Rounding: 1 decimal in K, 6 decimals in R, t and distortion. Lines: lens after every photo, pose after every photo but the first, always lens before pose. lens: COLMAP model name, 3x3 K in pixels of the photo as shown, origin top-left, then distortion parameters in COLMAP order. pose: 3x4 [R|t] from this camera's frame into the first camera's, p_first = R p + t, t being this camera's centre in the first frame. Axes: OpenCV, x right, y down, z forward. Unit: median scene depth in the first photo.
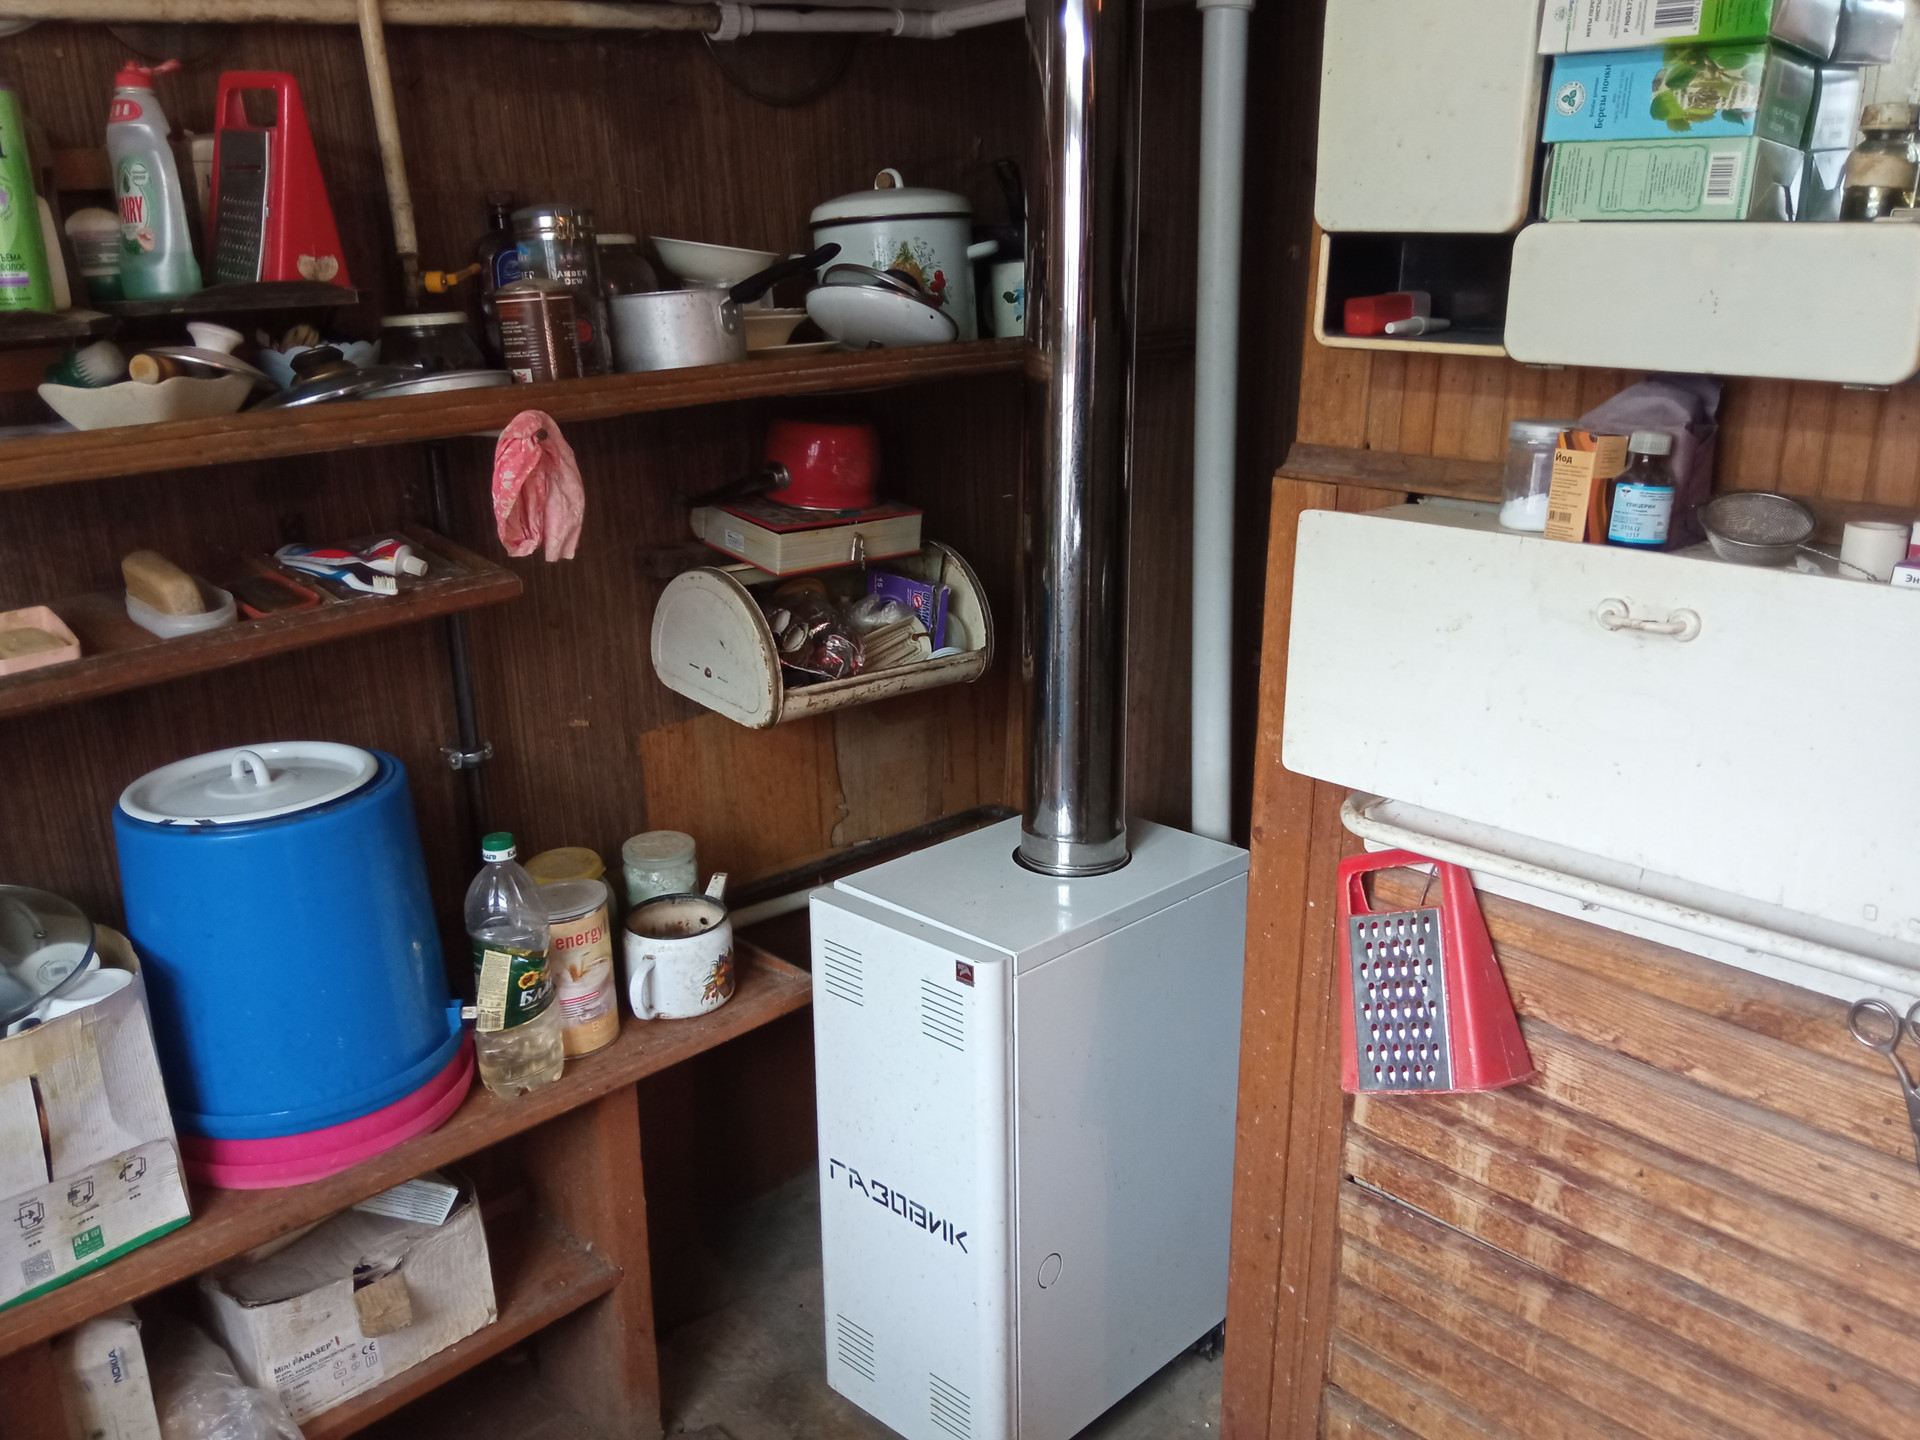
lens RADIAL K [[1547.5, 0, 956.2], [0, 1547.5, 721.2], [0, 0, 1]] dist [0.065607, -0.114726]
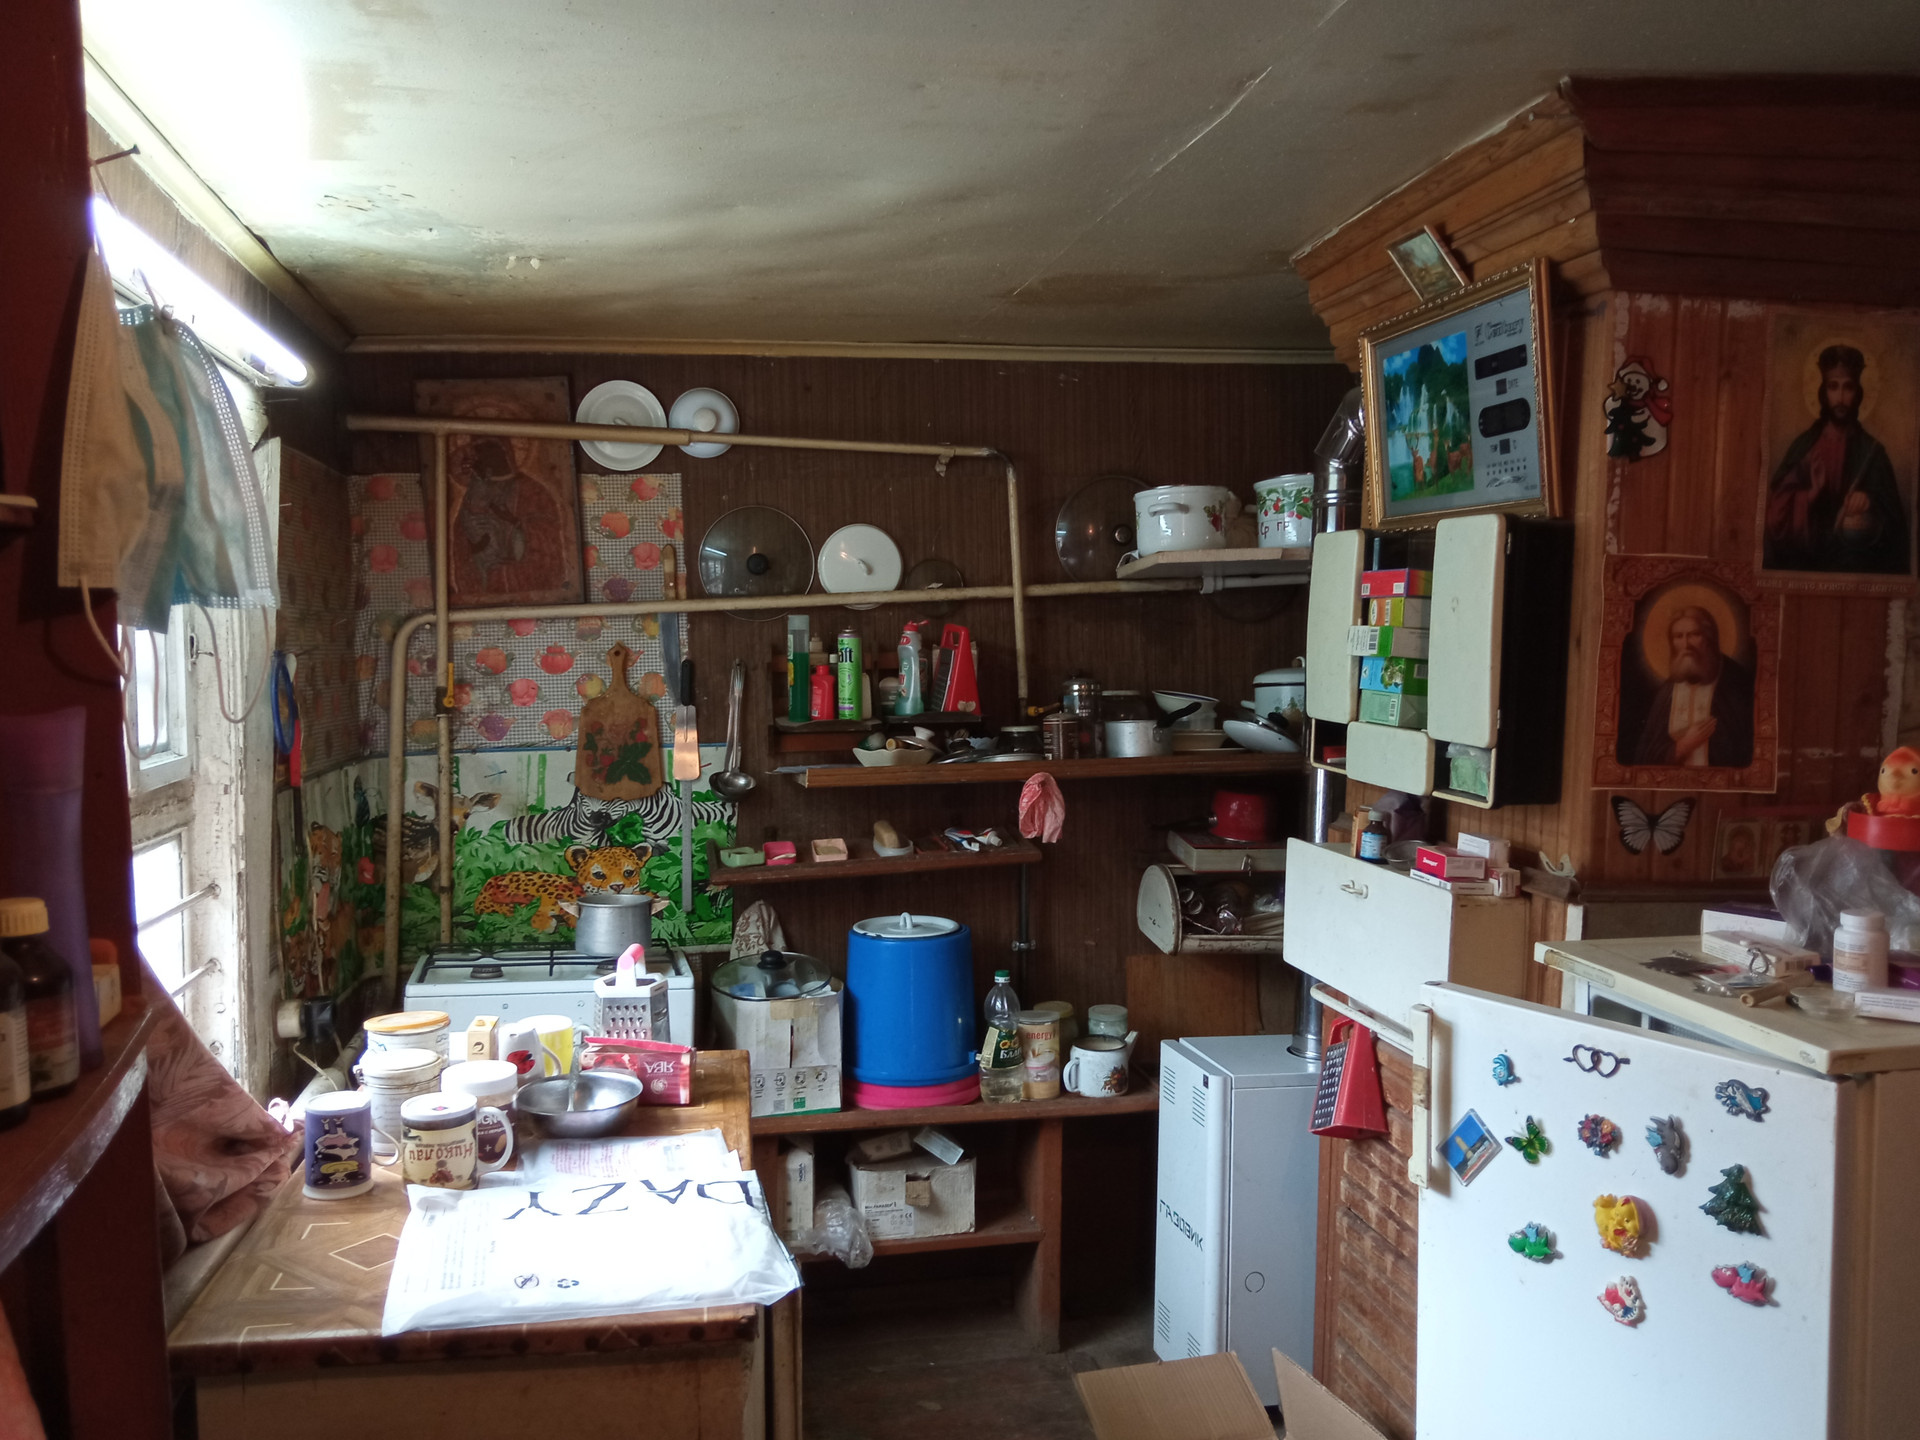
lens RADIAL K [[1547.5, 0, 962.3], [0, 1547.5, 728.6], [0, 0, 1]] dist [0.065607, -0.114726]
pose [[0.842792, 0.053460, -0.535578, 0.747244], [-0.176783, 0.967346, -0.181630, 0.145394], [0.508379, 0.247758, 0.824722, -0.808968]]
